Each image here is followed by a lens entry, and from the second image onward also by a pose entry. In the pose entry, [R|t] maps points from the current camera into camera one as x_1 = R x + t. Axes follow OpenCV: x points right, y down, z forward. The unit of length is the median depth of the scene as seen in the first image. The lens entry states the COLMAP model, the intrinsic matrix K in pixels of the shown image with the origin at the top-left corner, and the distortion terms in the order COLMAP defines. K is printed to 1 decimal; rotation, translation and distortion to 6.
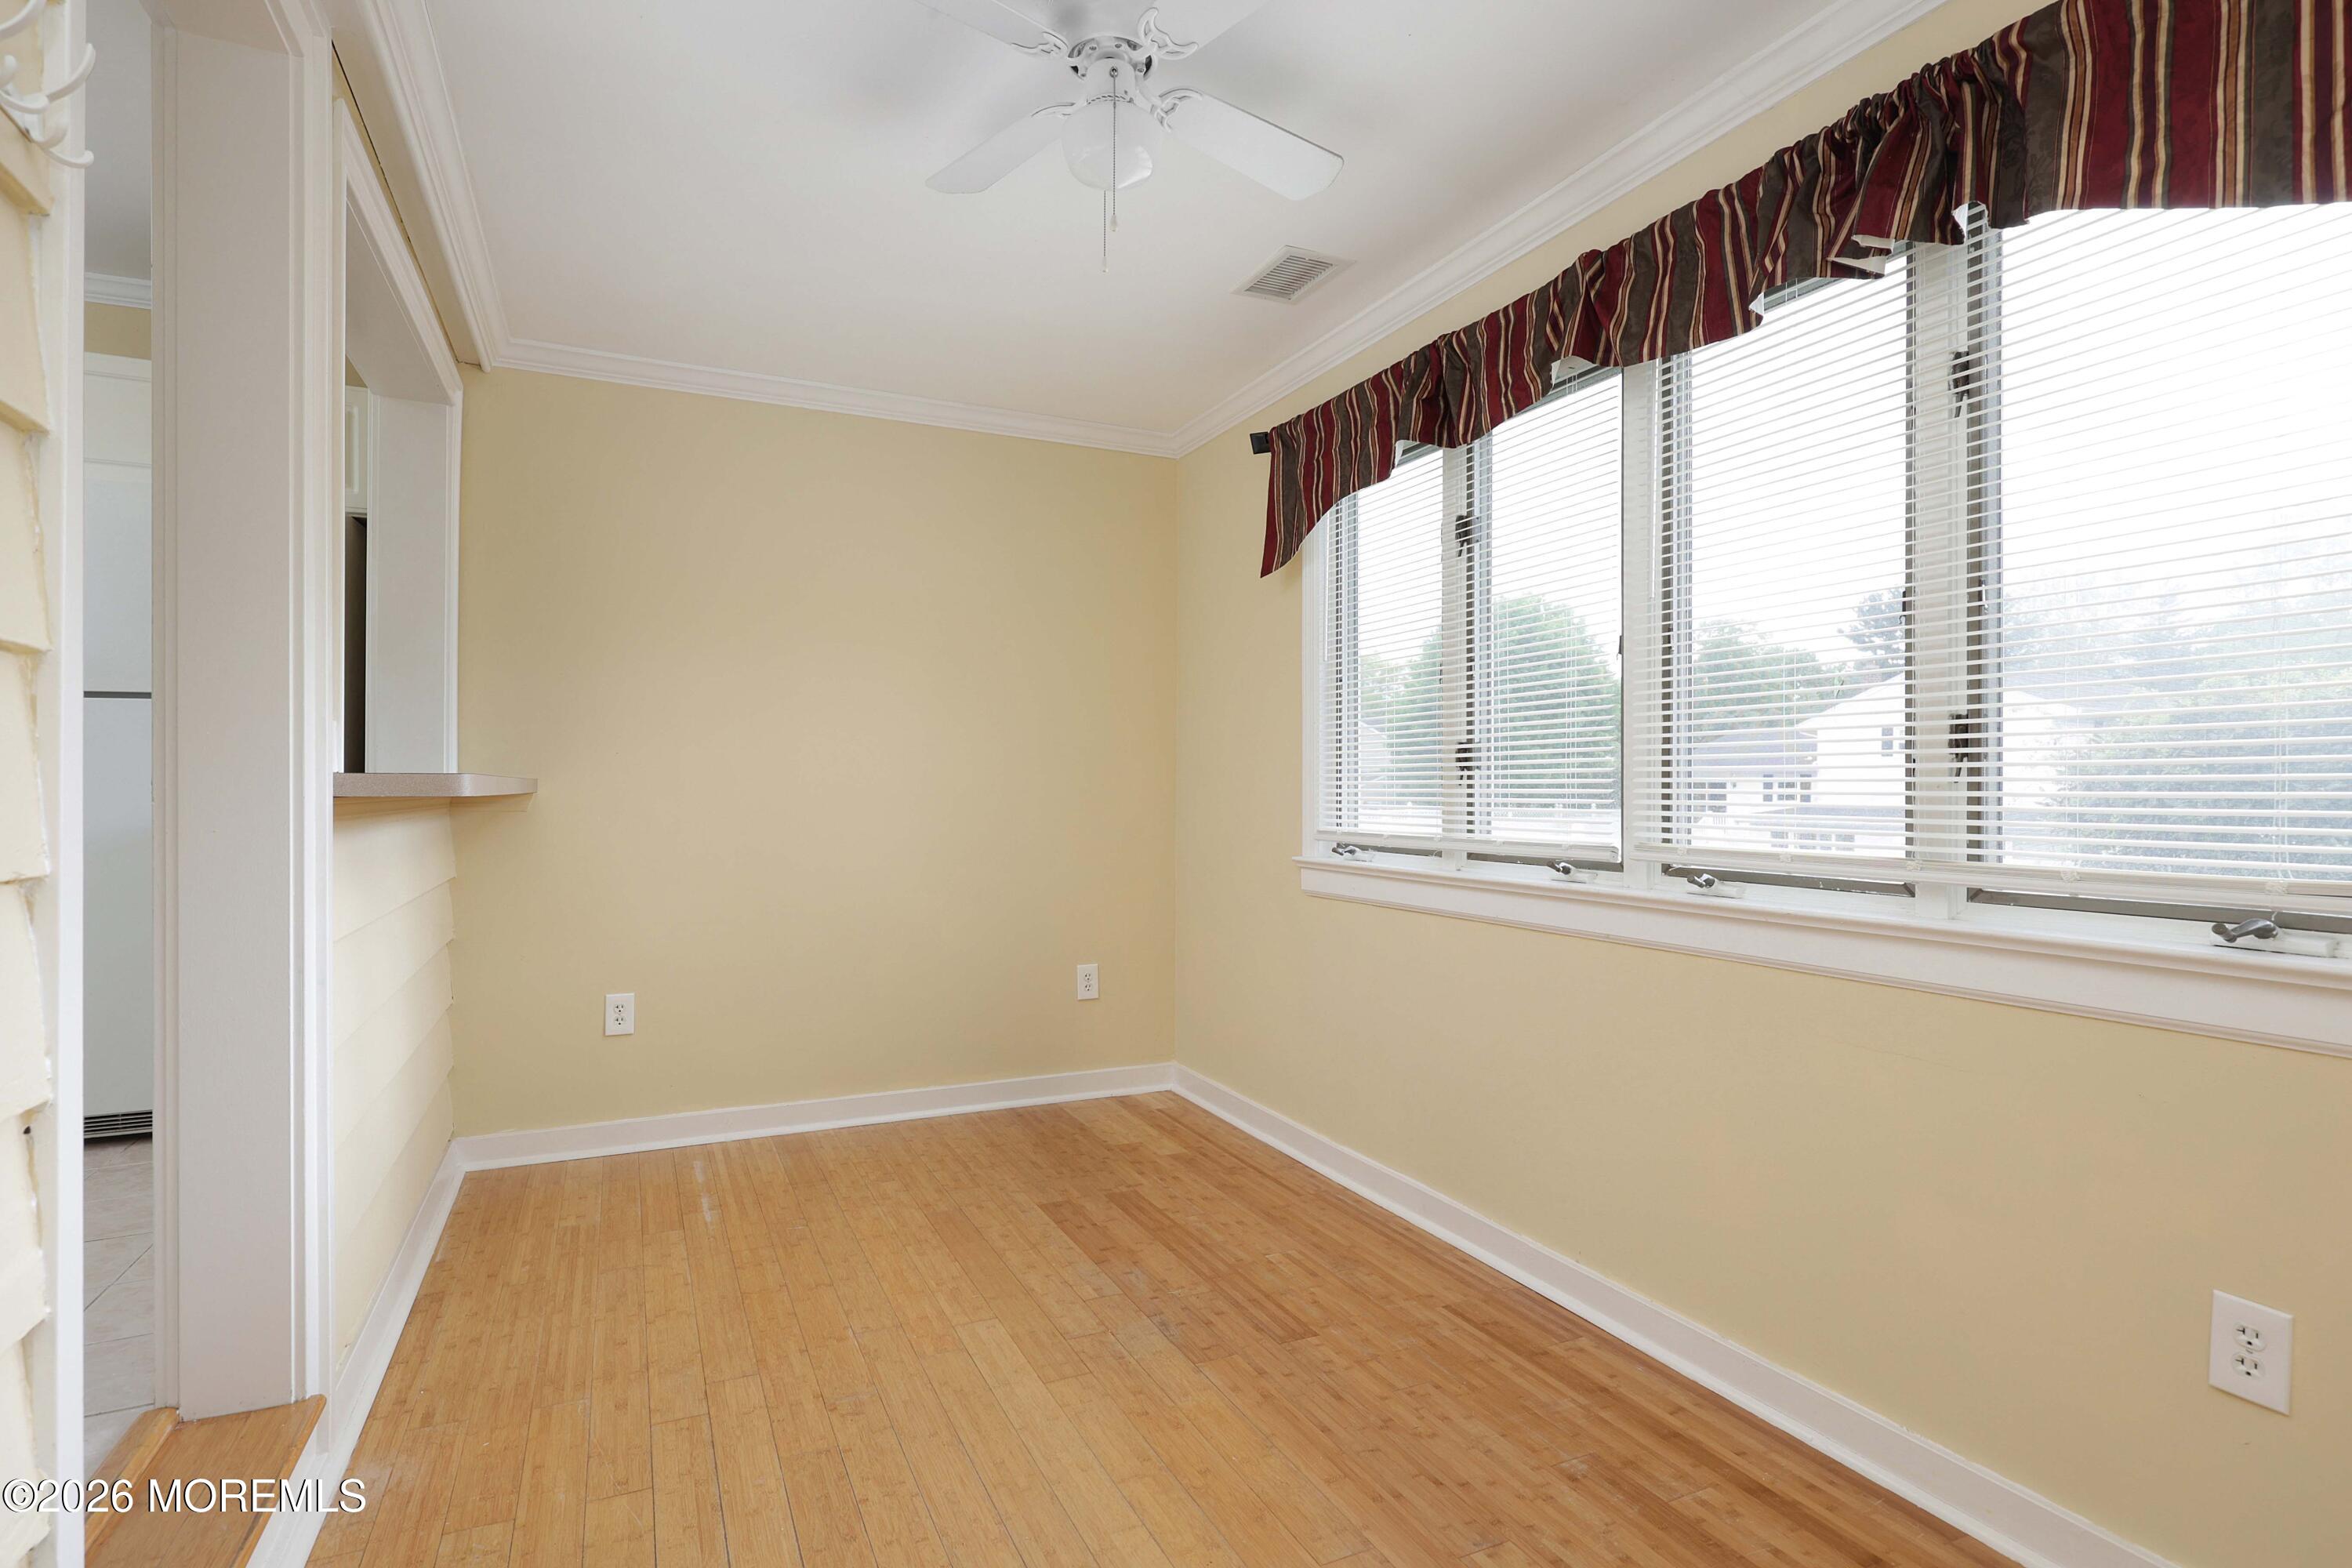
lens RADIAL K [[1191.4, 0, 1176.0], [0, 1191.4, 784.0], [0, 0, 1]] dist [0.000011, -0.000084]
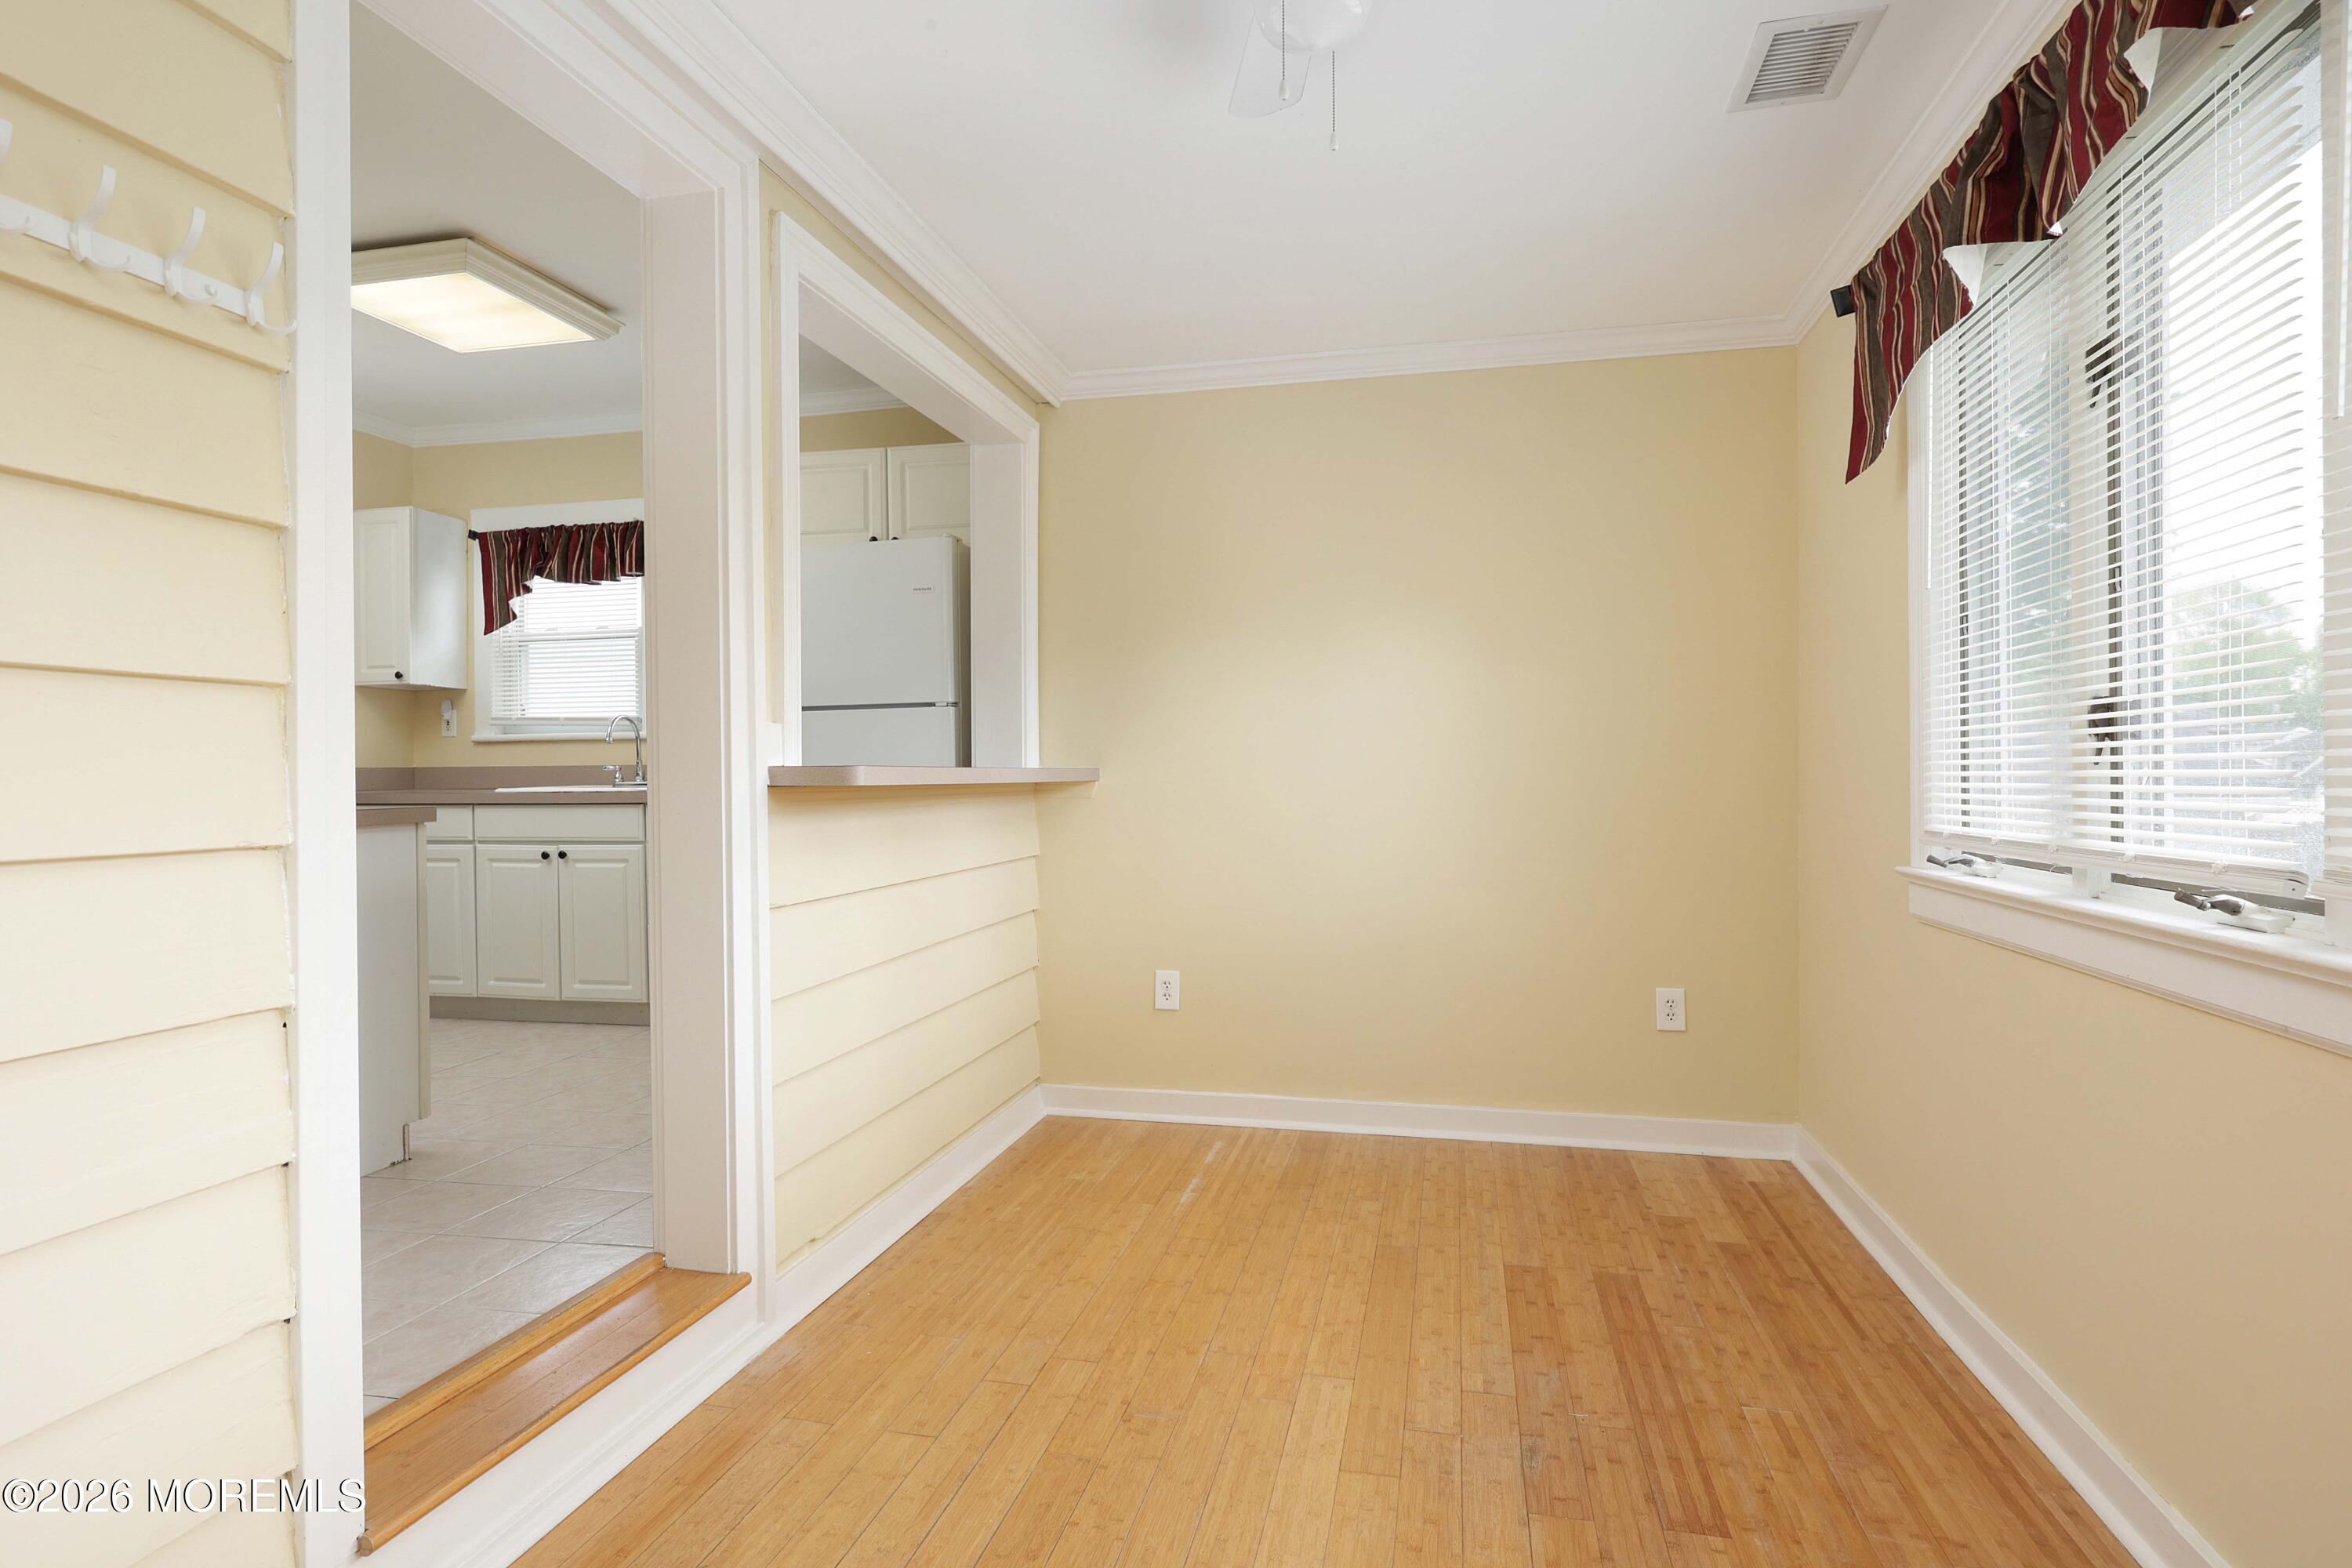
lens RADIAL K [[1229.5, 0, 1152.6], [0, 1229.5, 773.9], [0, 0, 1]] dist [-0.001145, 0.000498]
pose [[0.780761, -0.007672, -0.624783, 0.243226], [0.009833, 0.999952, 0.000008, 0.001382], [0.624753, -0.006150, 0.780799, 0.165084]]
